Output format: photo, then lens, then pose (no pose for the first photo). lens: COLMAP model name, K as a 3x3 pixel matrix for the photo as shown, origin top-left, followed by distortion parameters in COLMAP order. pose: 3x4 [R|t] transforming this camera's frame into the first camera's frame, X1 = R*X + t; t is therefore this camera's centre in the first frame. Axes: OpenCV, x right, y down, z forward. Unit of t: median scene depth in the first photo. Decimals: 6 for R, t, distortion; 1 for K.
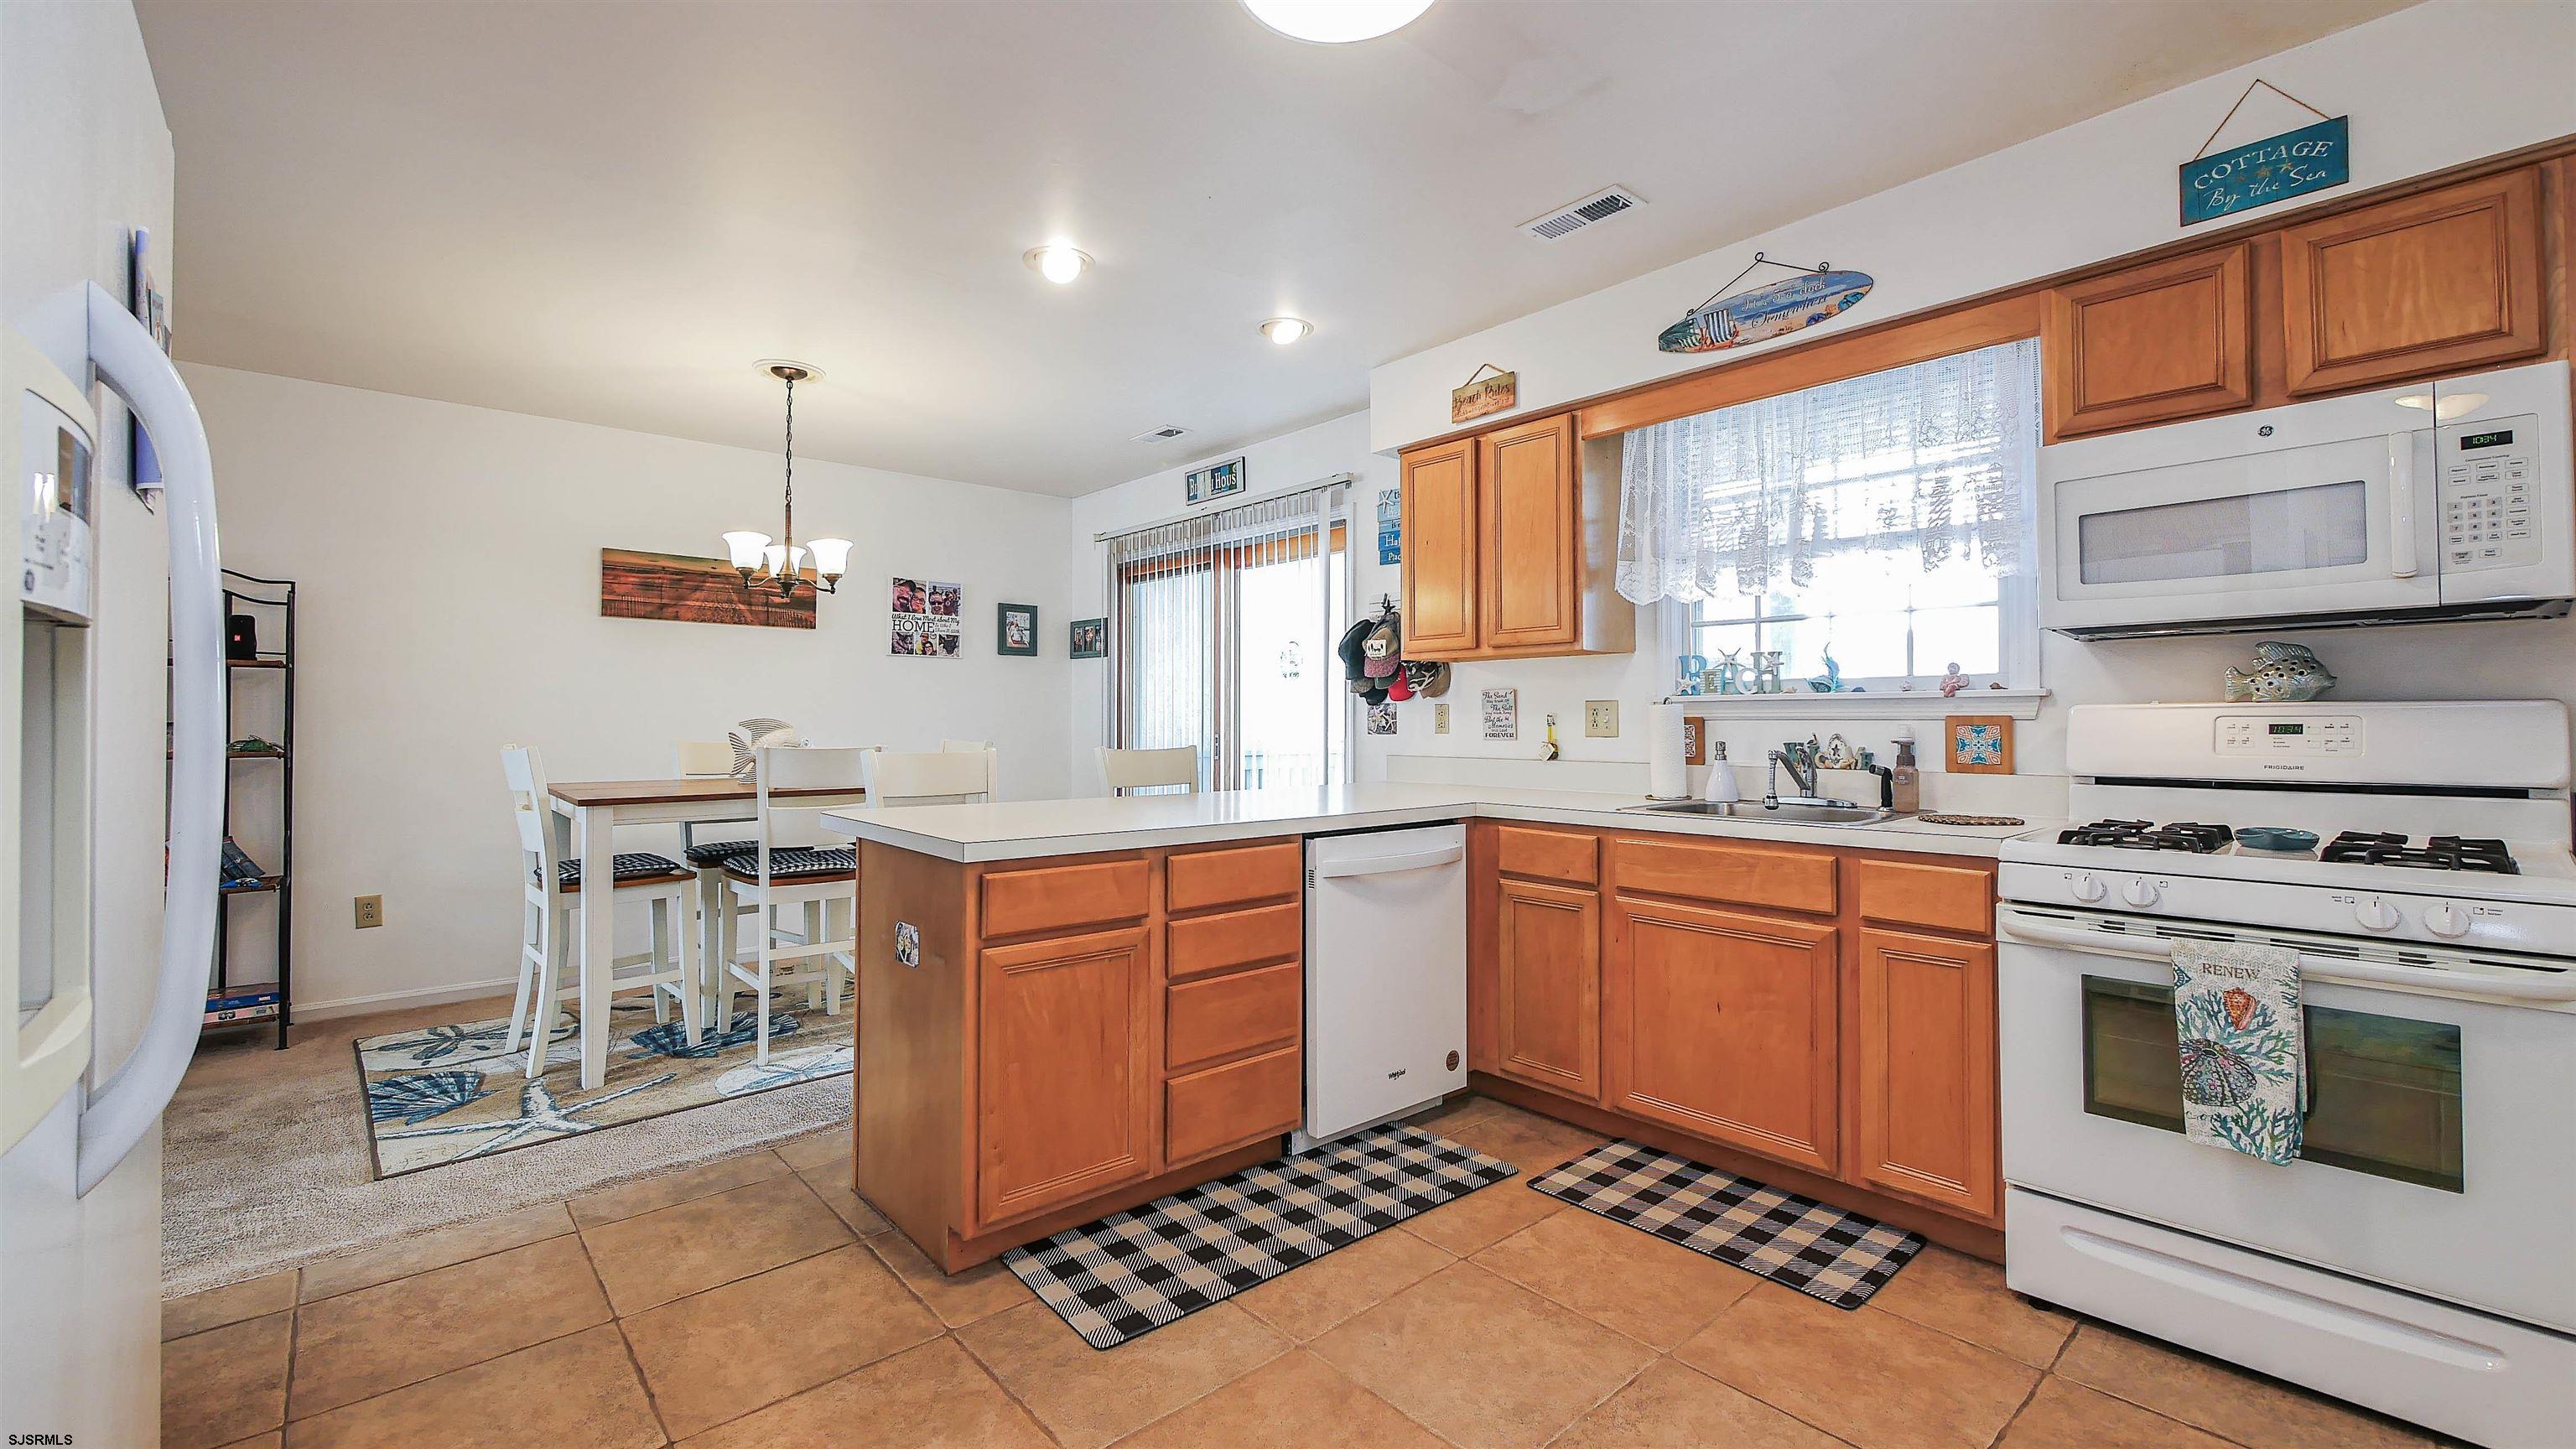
lens RADIAL K [[1055.7, 0, 1289.1], [0, 1055.7, 708.9], [0, 0, 1]] dist [-0.008755, -0.000007]
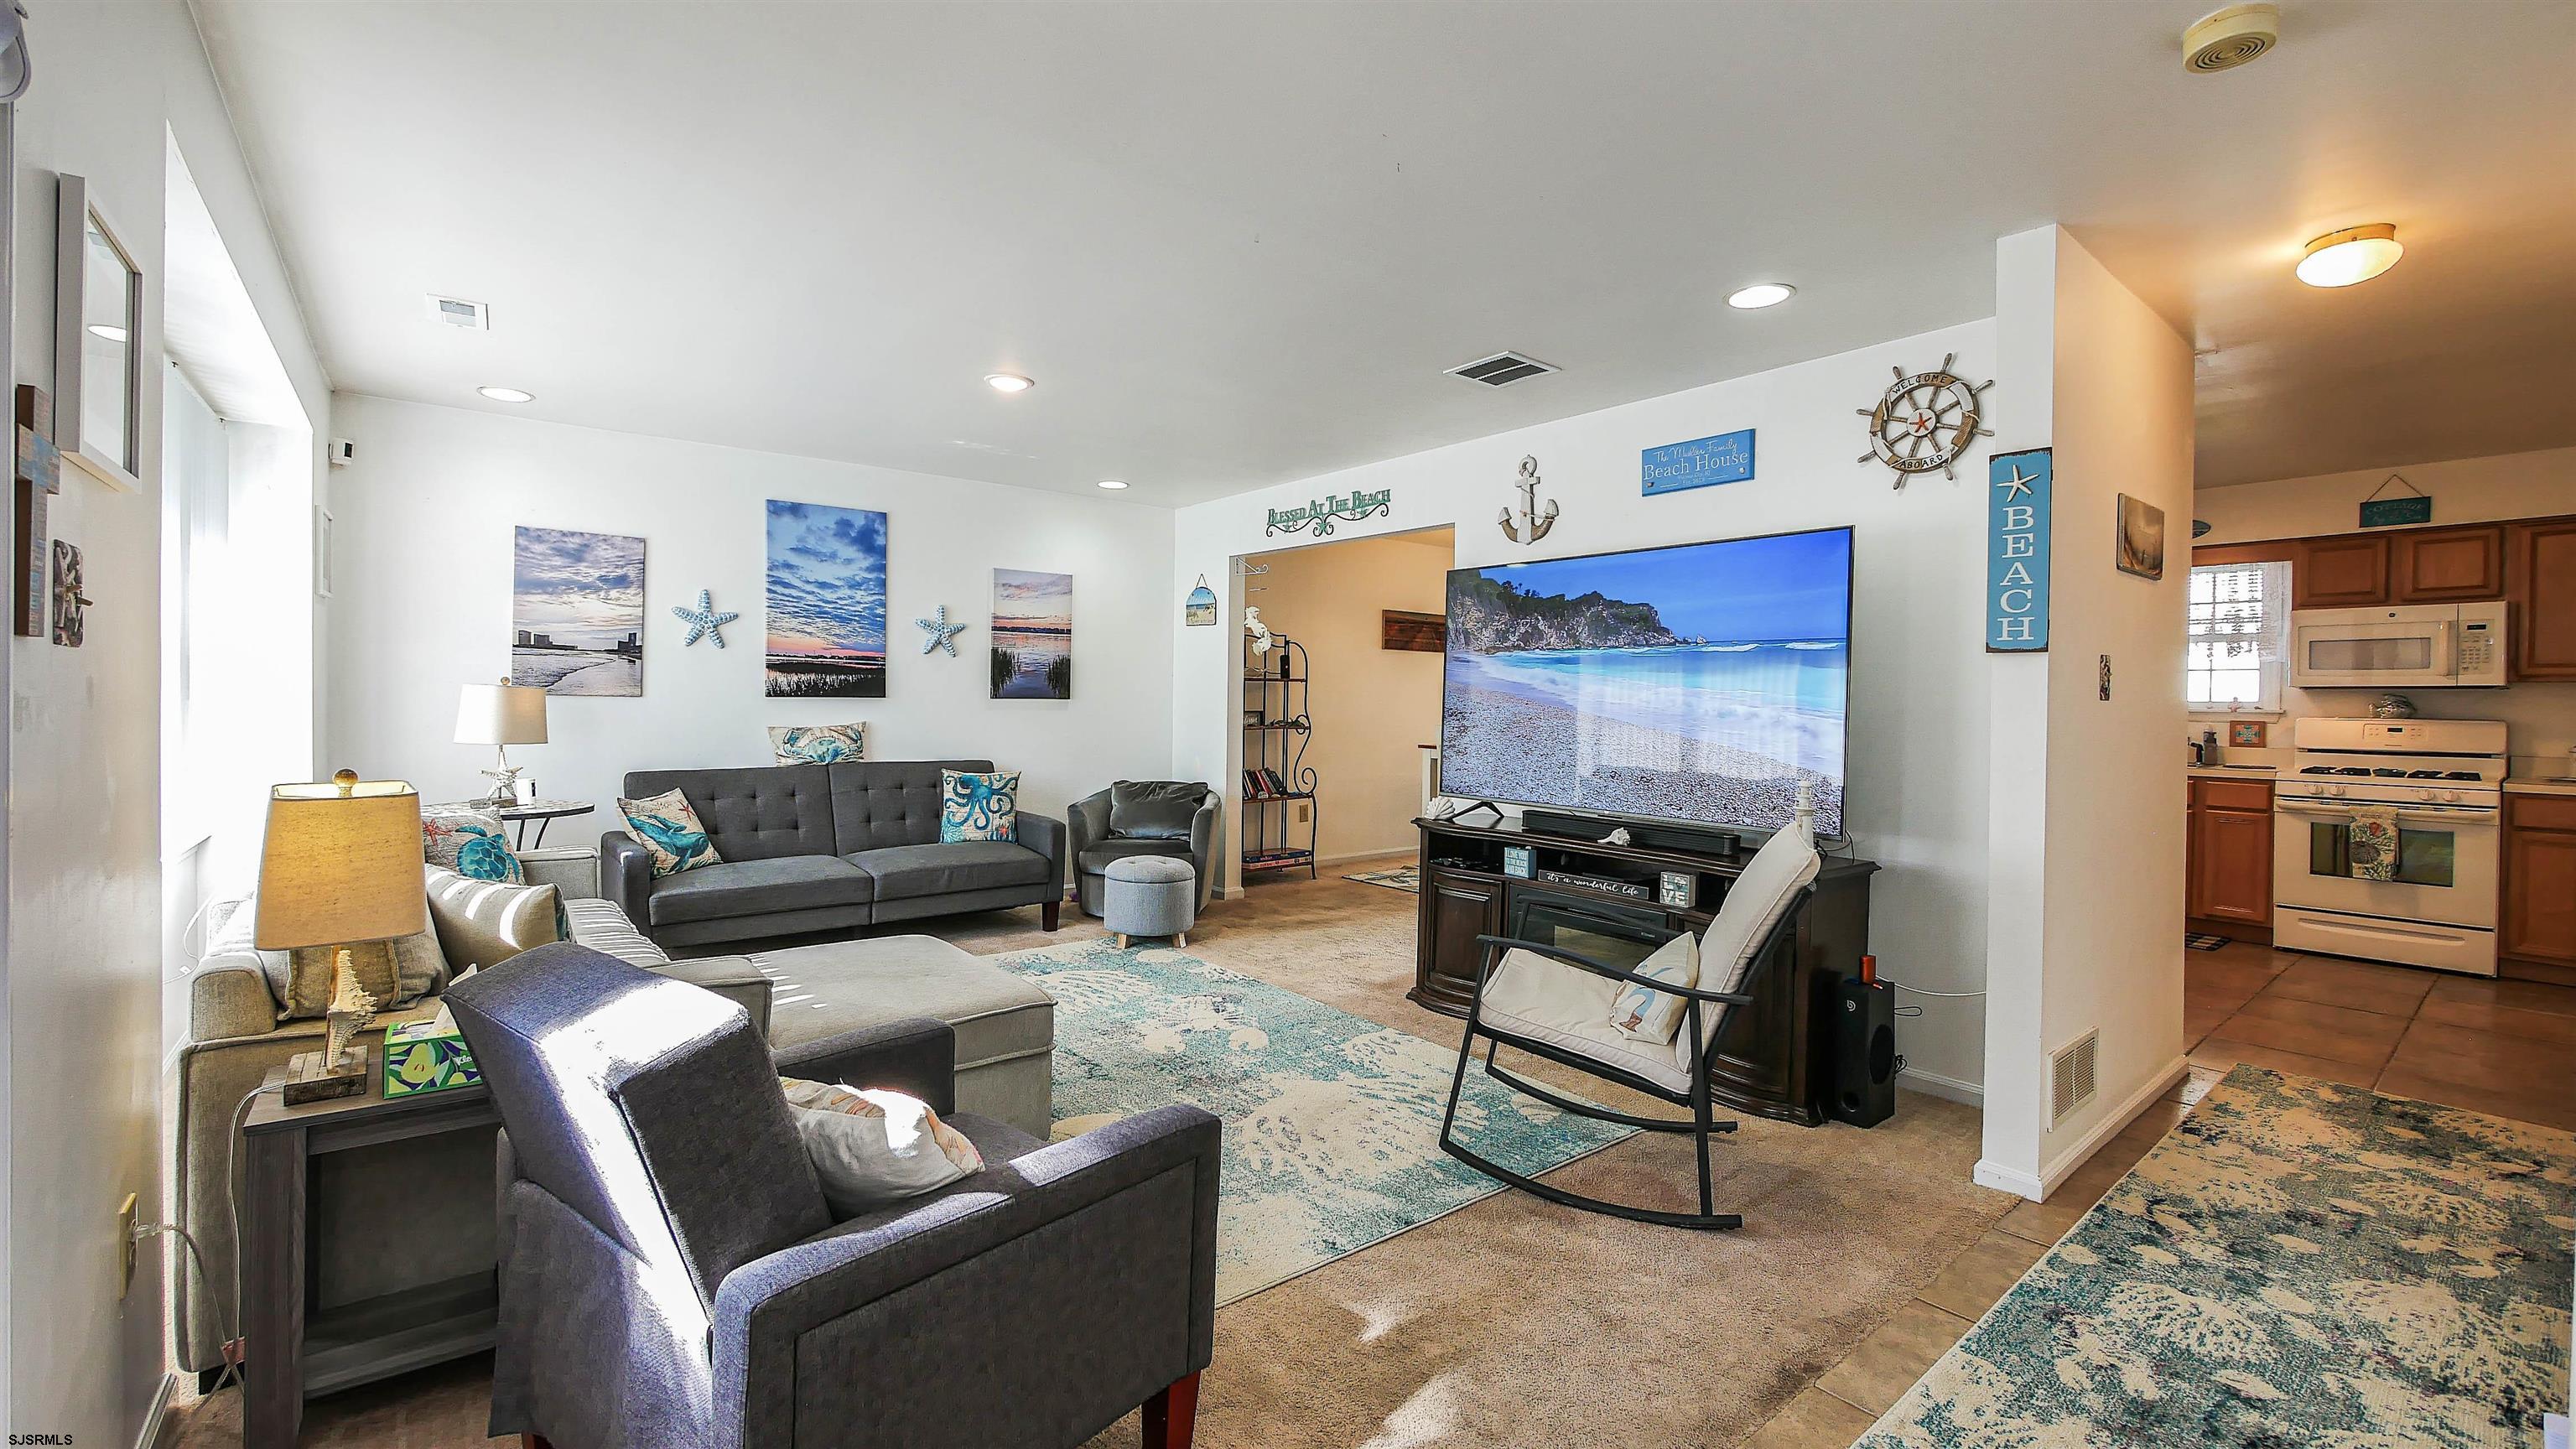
lens RADIAL K [[1058.8, 0, 1284.3], [0, 1058.8, 712.3], [0, 0, 1]] dist [-0.008015, 0.000082]
pose [[0.998753, 0.011263, -0.048635, -1.161339], [-0.009836, 0.999517, 0.029471, -0.052296], [0.048943, -0.028956, 0.998382, -1.201459]]
